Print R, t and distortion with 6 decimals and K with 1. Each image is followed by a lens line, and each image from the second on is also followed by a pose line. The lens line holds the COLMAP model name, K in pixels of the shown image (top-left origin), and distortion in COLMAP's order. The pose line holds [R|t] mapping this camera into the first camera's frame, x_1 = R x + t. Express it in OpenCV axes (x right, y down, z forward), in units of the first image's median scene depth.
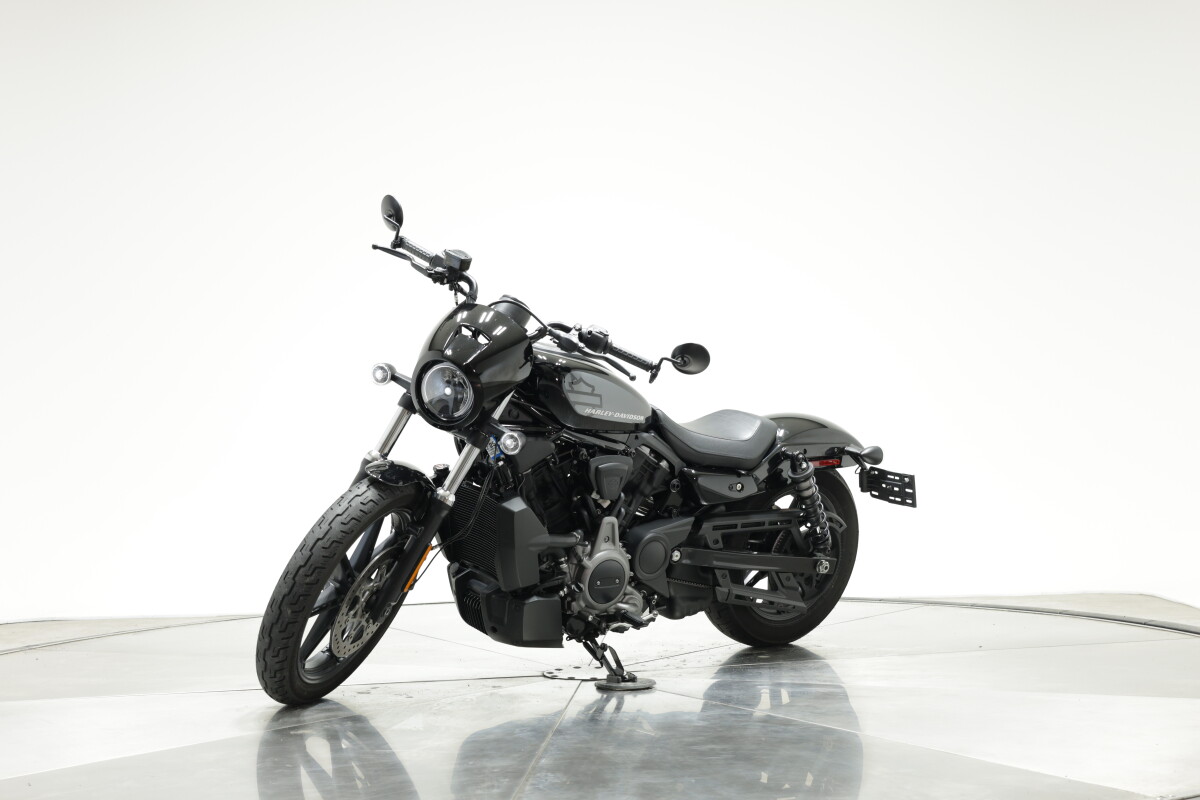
lens RADIAL K [[1665.8, 0, 600.0], [0, 1665.8, 400.0], [0, 0, 1]] dist [-0.014234, -0.010685]
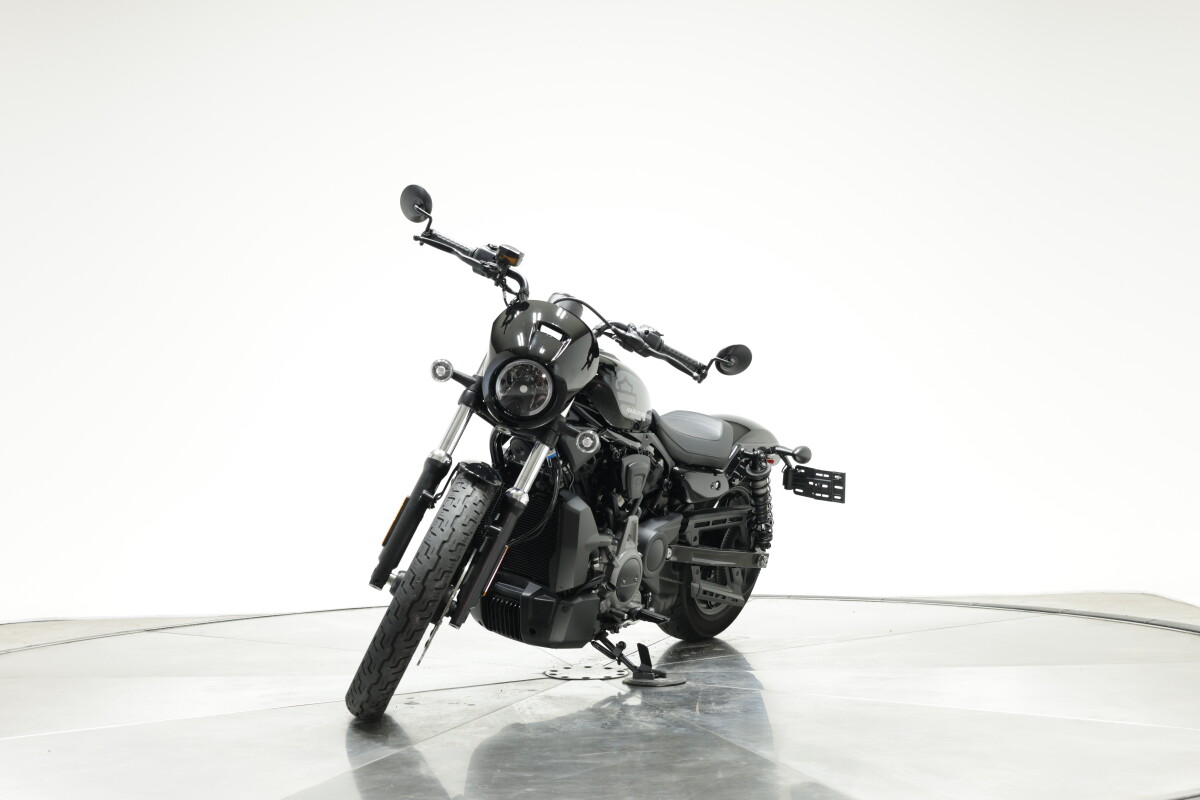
lens RADIAL K [[1665.8, 0, 600.0], [0, 1665.8, 400.0], [0, 0, 1]] dist [-0.014234, -0.010685]
pose [[0.934394, 0.008016, 0.356151, -0.372040], [-0.006267, 0.999962, -0.006065, 0.006490], [-0.356186, 0.003436, 0.934409, 0.064720]]
